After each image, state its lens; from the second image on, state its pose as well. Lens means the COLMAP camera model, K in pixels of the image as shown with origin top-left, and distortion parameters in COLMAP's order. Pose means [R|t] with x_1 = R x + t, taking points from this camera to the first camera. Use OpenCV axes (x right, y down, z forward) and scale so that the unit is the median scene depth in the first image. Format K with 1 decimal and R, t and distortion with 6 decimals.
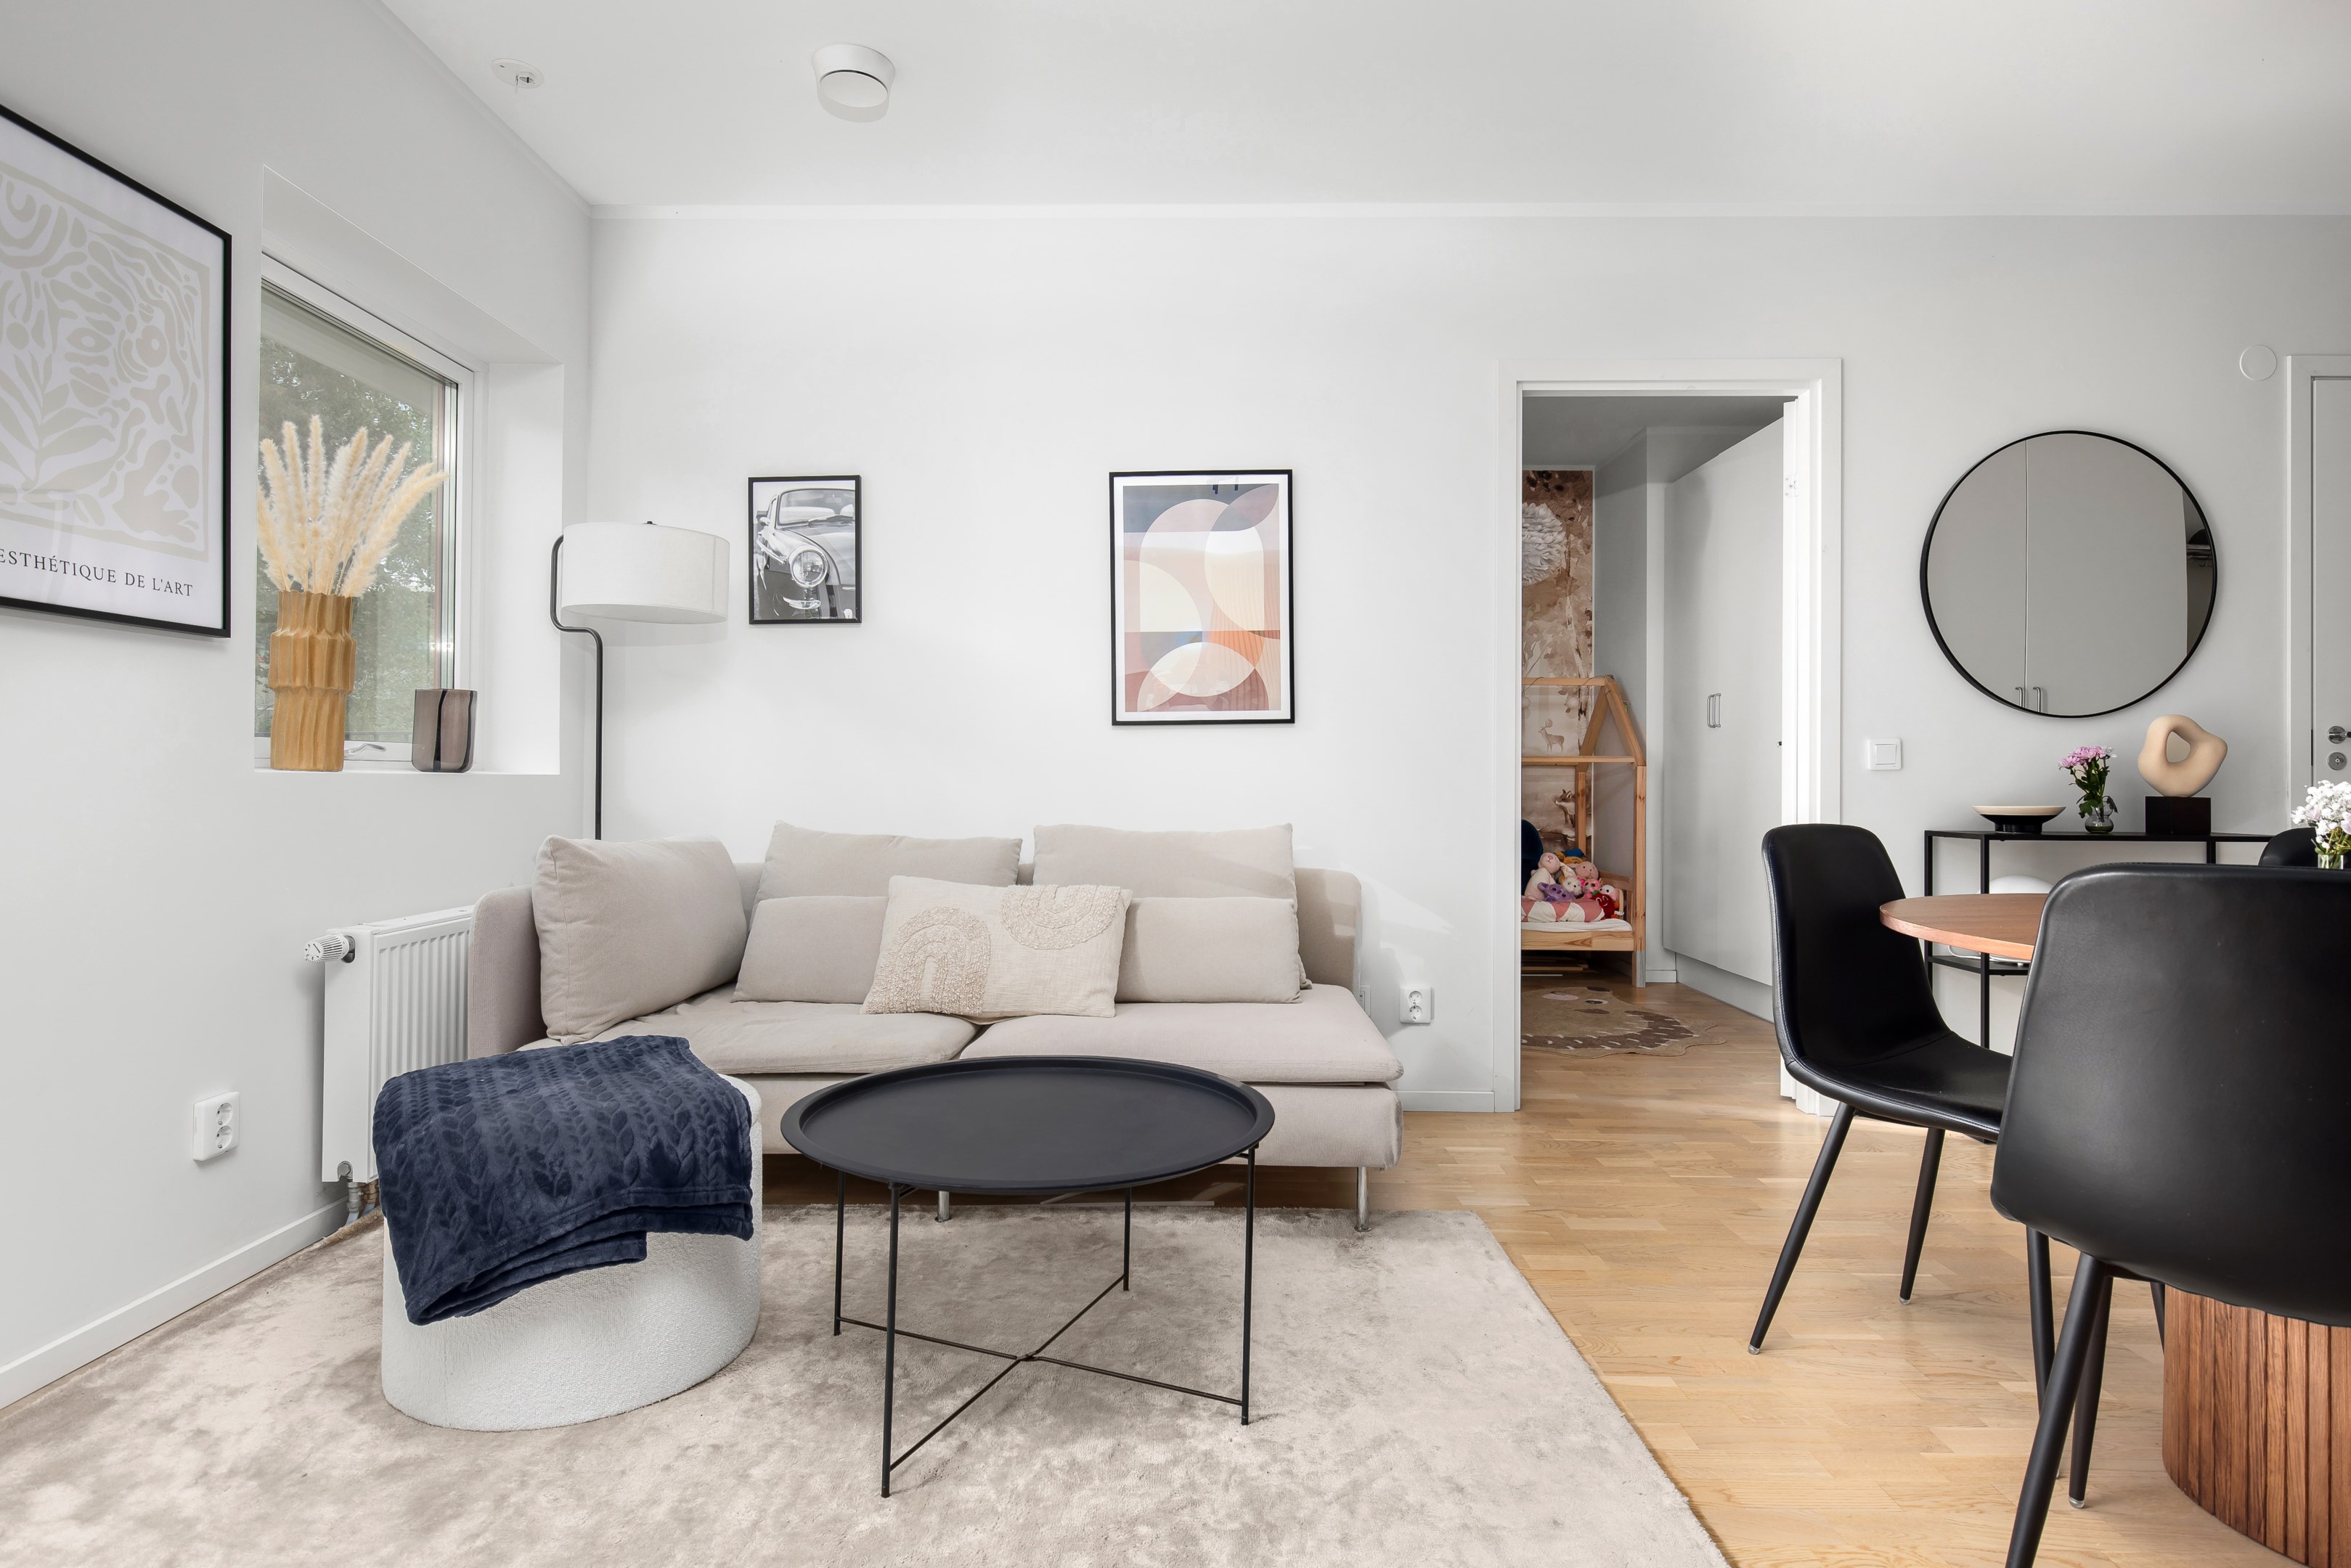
lens RADIAL K [[1247.6, 0, 1158.1], [0, 1247.6, 766.8], [0, 0, 1]] dist [-0.001727, 0.000450]
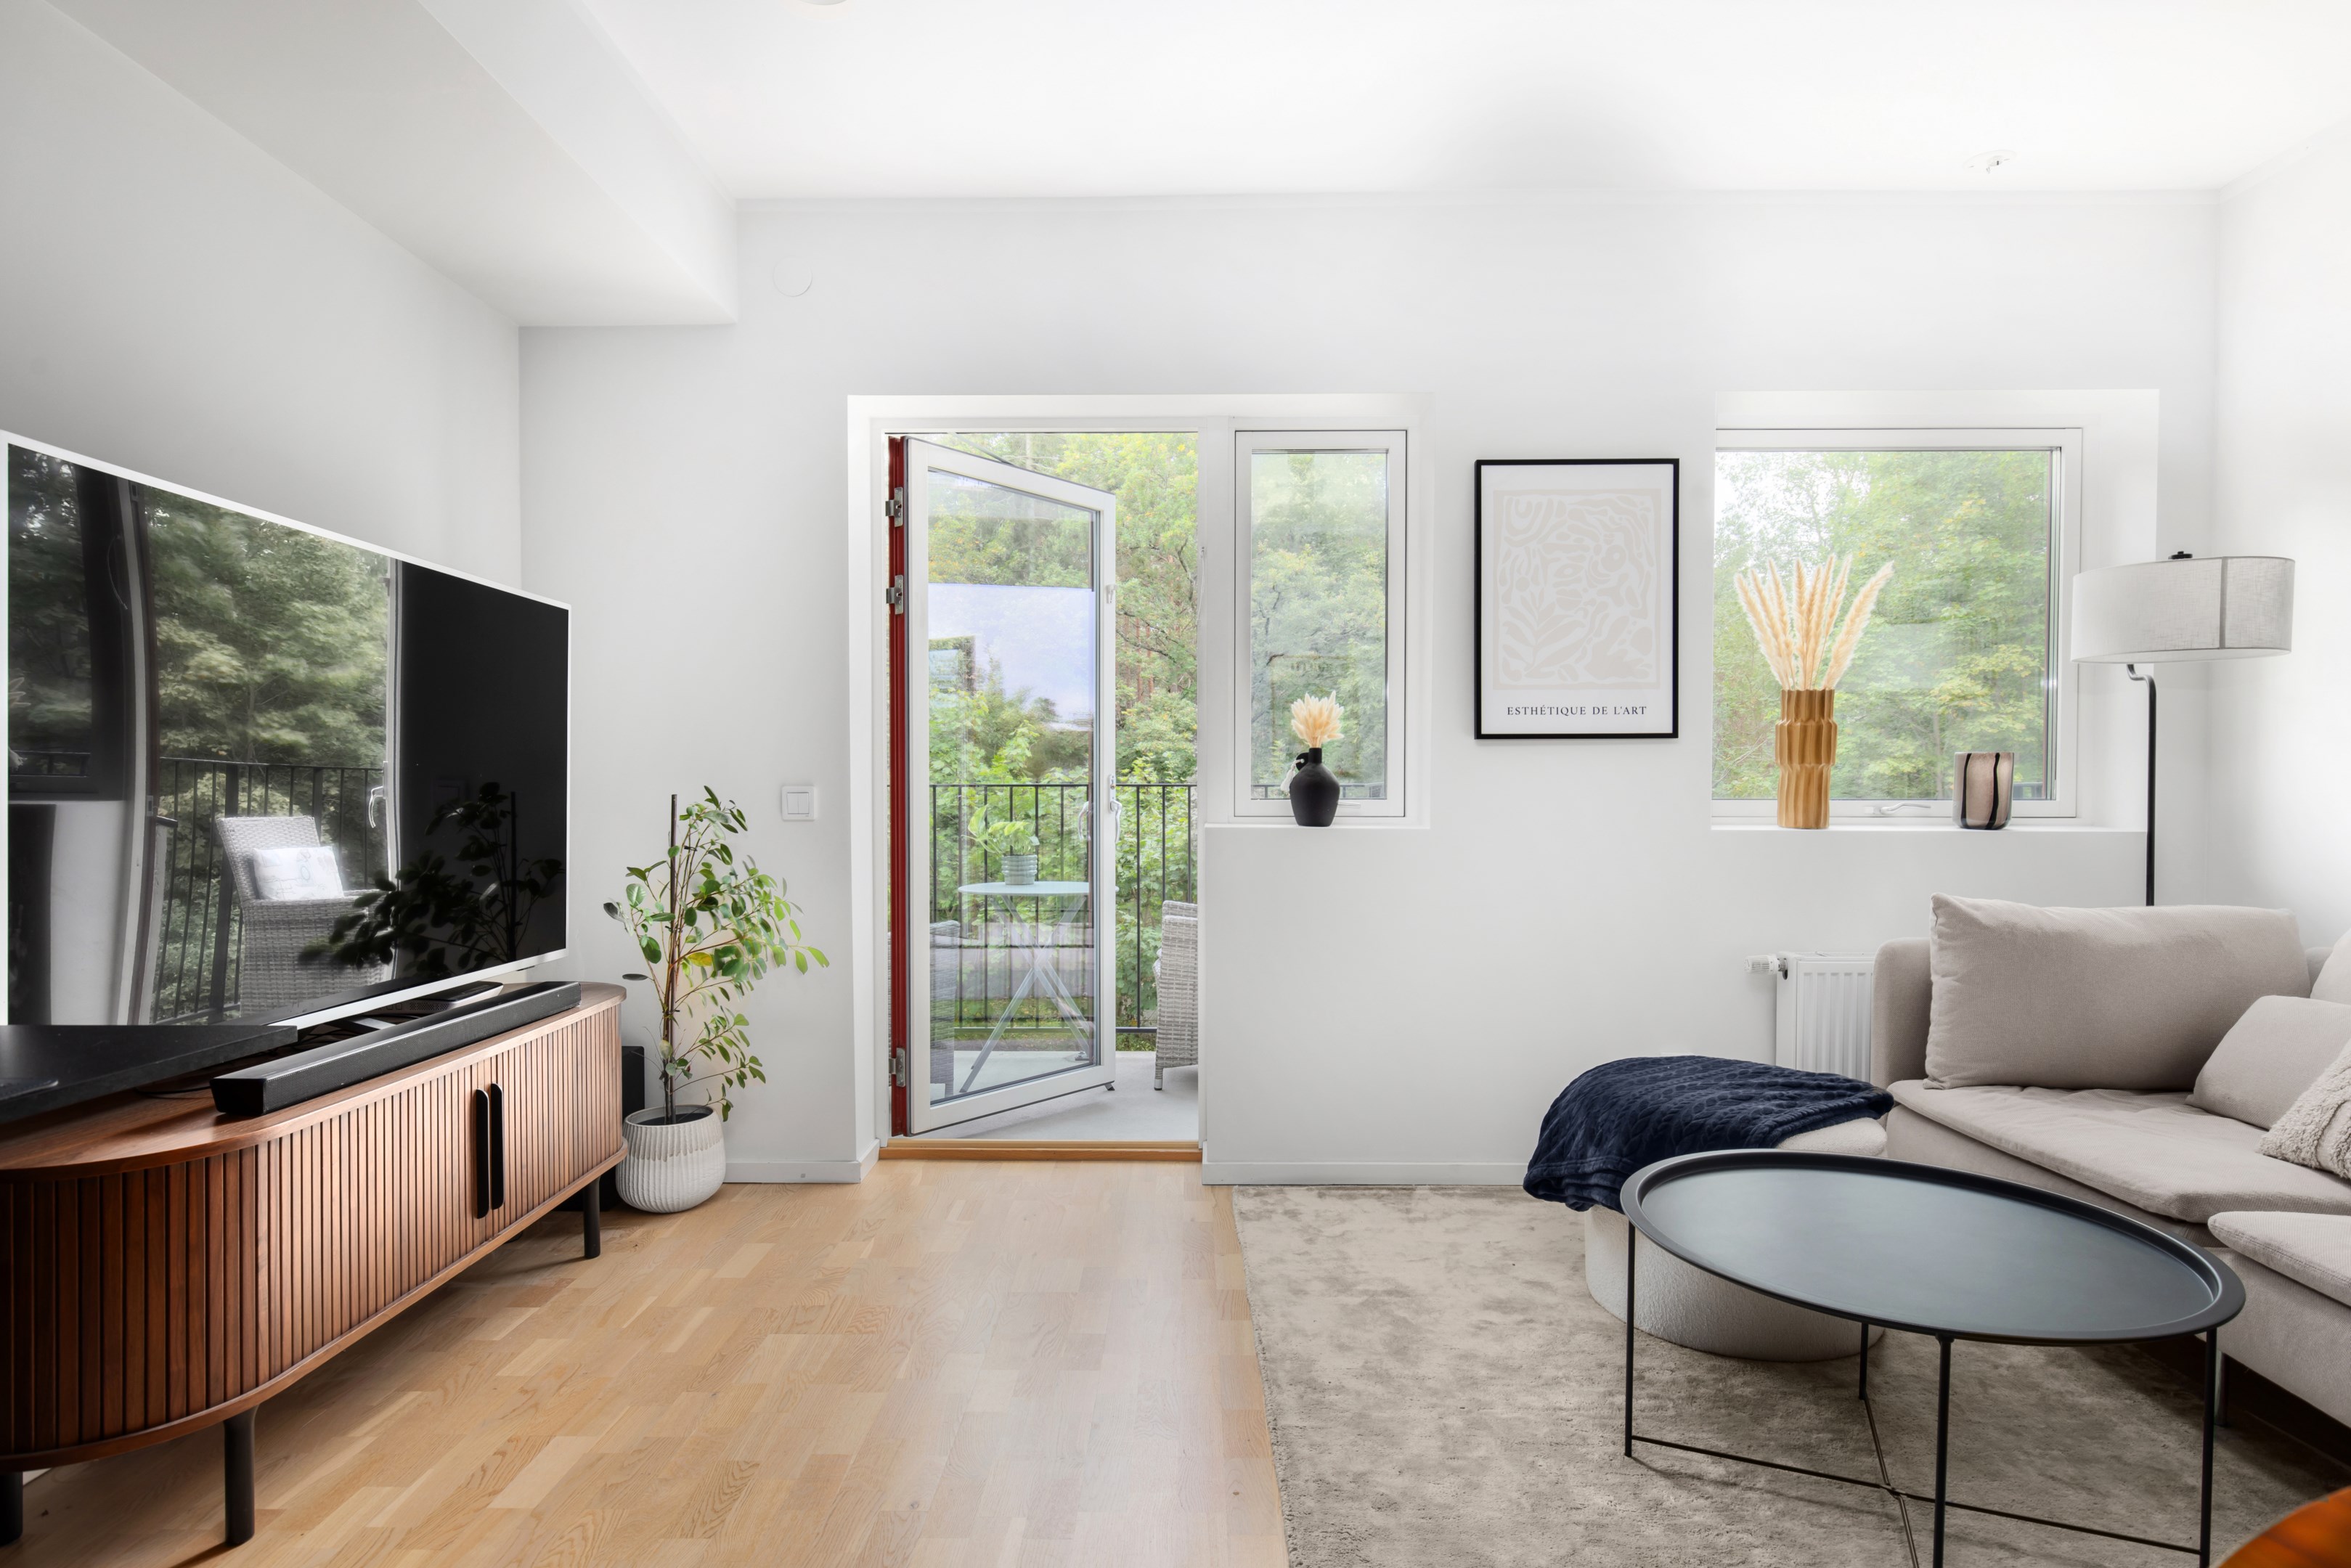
lens RADIAL K [[1254.3, 0, 1172.9], [0, 1254.3, 814.9], [0, 0, 1]] dist [-0.000156, -0.000272]
pose [[0.004221, 0.017651, -0.999835, 0.592642], [0.006697, 0.999821, 0.017680, -0.036693], [0.999969, -0.006770, 0.004102, 0.338737]]
